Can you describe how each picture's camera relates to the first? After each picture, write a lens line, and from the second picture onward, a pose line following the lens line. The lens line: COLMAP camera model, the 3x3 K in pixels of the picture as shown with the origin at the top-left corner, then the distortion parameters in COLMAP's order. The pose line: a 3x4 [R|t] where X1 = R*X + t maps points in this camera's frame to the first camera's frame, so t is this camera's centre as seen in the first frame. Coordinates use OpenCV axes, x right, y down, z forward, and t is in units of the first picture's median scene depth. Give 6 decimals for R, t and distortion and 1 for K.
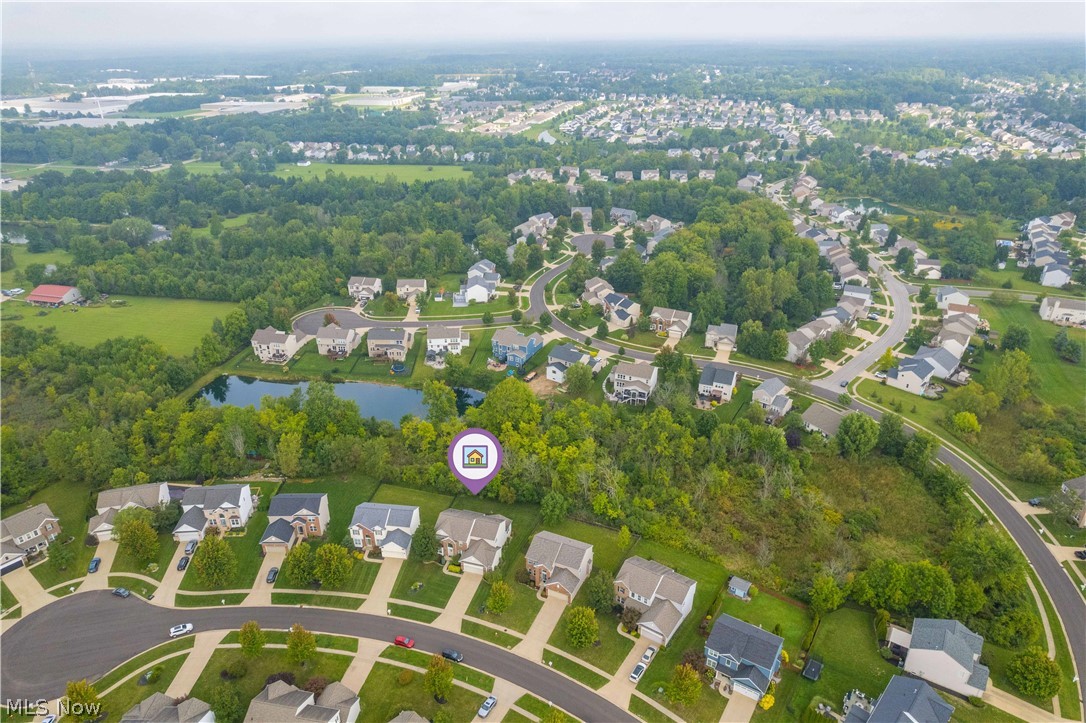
lens RADIAL K [[698.9, 0, 540.0], [0, 698.9, 360.1], [0, 0, 1]] dist [-0.088574, 0.079835]
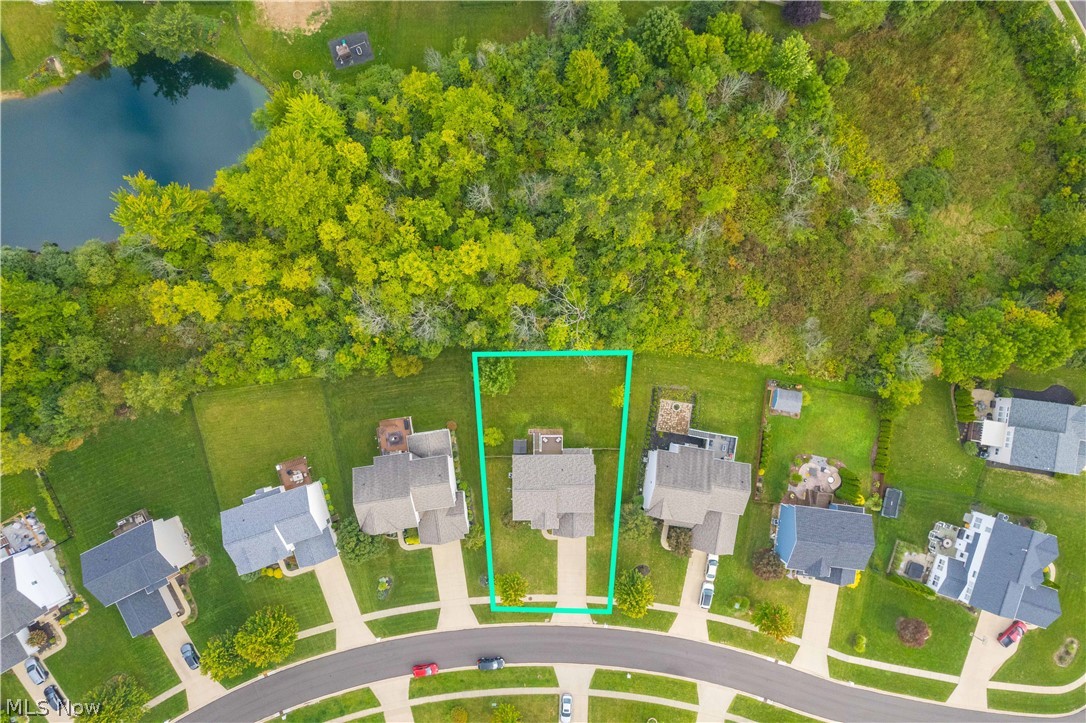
lens RADIAL K [[698.9, 0, 540.0], [0, 698.9, 360.1], [0, 0, 1]] dist [-0.088574, 0.079835]
pose [[0.902398, -0.430450, 0.019785, 0.031841], [0.176069, 0.410243, 0.894818, -0.218775], [-0.393291, -0.803999, 0.445992, 0.449533]]
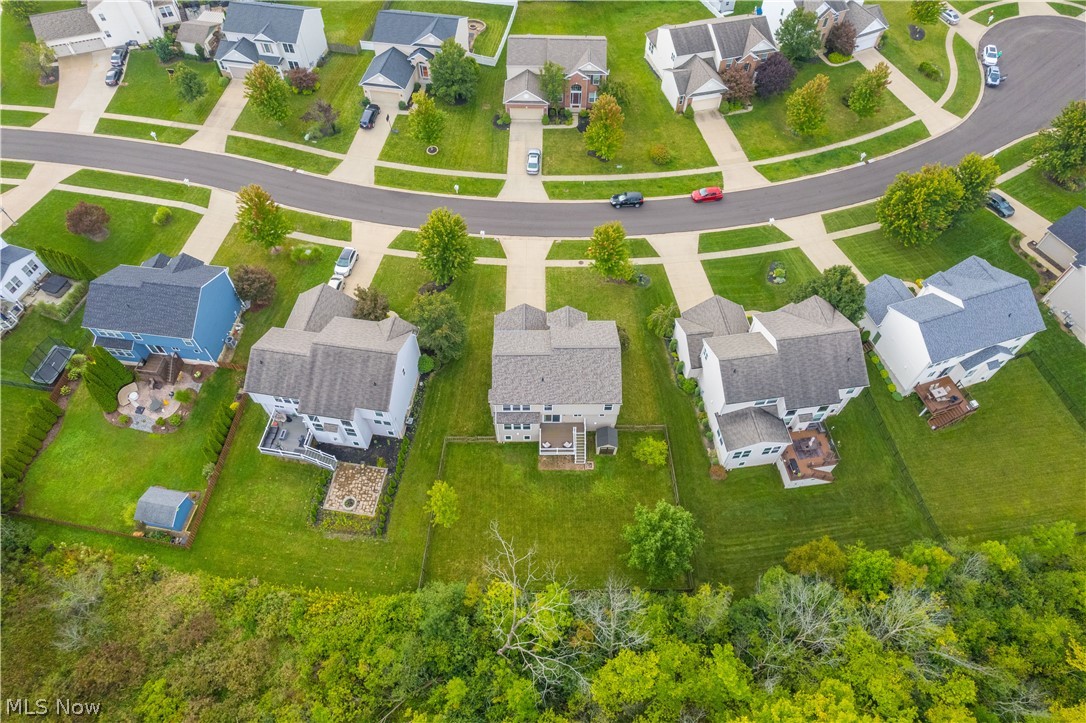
lens RADIAL K [[698.9, 0, 540.0], [0, 698.9, 360.1], [0, 0, 1]] dist [-0.088574, 0.079835]
pose [[-0.901256, 0.364423, -0.234378, 0.078766], [-0.183847, 0.168191, 0.968459, -0.085500], [0.392349, 0.915919, -0.084585, 0.579354]]
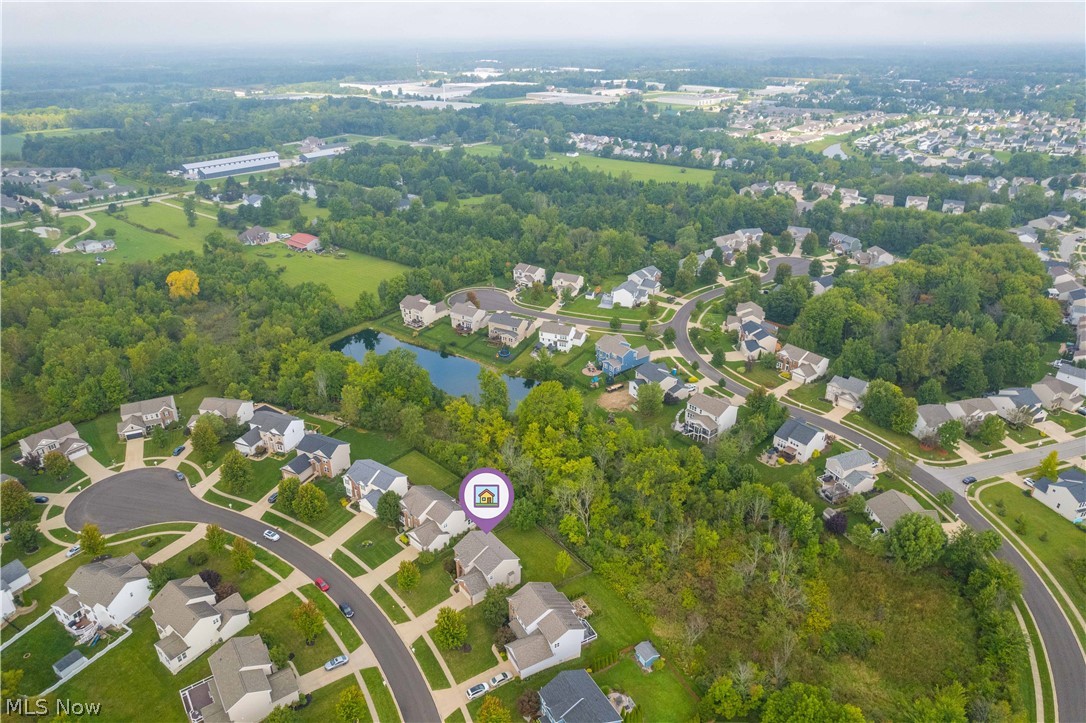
lens RADIAL K [[698.9, 0, 540.0], [0, 698.9, 360.1], [0, 0, 1]] dist [-0.088574, 0.079835]
pose [[0.889514, 0.200094, -0.410764, 0.254573], [-0.199494, 0.978873, 0.044828, -0.033023], [0.411055, 0.042070, 0.910639, 0.060476]]
